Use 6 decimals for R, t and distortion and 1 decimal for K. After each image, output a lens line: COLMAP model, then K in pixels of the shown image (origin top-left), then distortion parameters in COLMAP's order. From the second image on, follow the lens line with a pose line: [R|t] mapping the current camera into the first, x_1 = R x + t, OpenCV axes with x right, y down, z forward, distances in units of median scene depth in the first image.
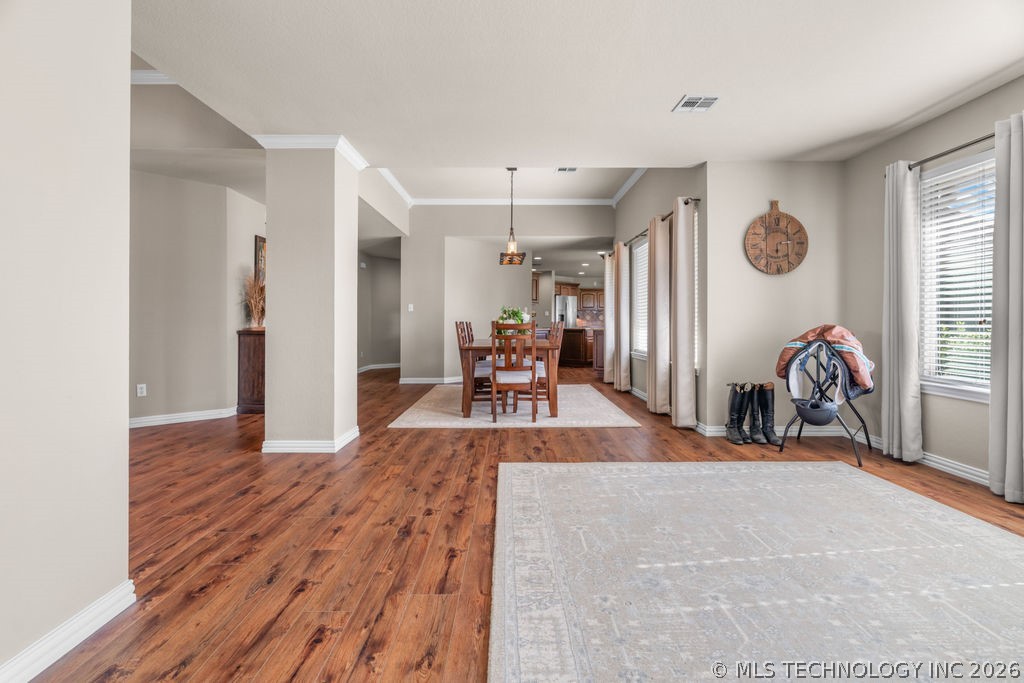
lens RADIAL K [[465.8, 0, 507.3], [0, 465.8, 320.7], [0, 0, 1]] dist [-0.007414, 0.001427]
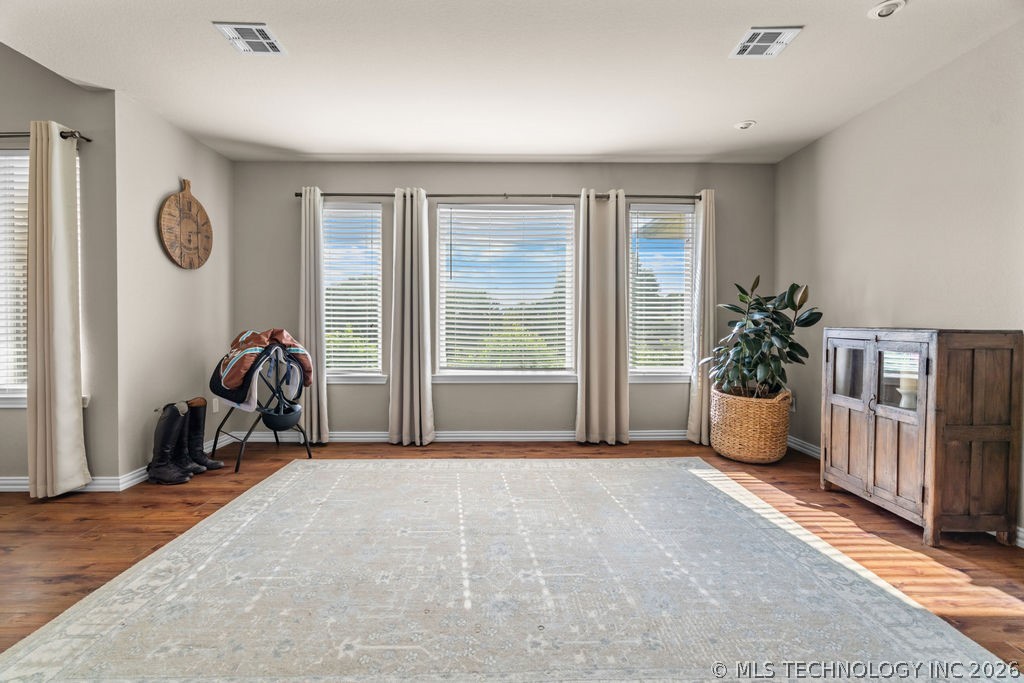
lens RADIAL K [[465.8, 0, 507.1], [0, 465.8, 333.0], [0, 0, 1]] dist [-0.007414, 0.001427]
pose [[-0.020430, -0.016382, 0.999657, -0.326739], [-0.004365, 0.999858, 0.016296, -0.000404], [-0.999782, -0.004030, -0.020499, 0.534628]]
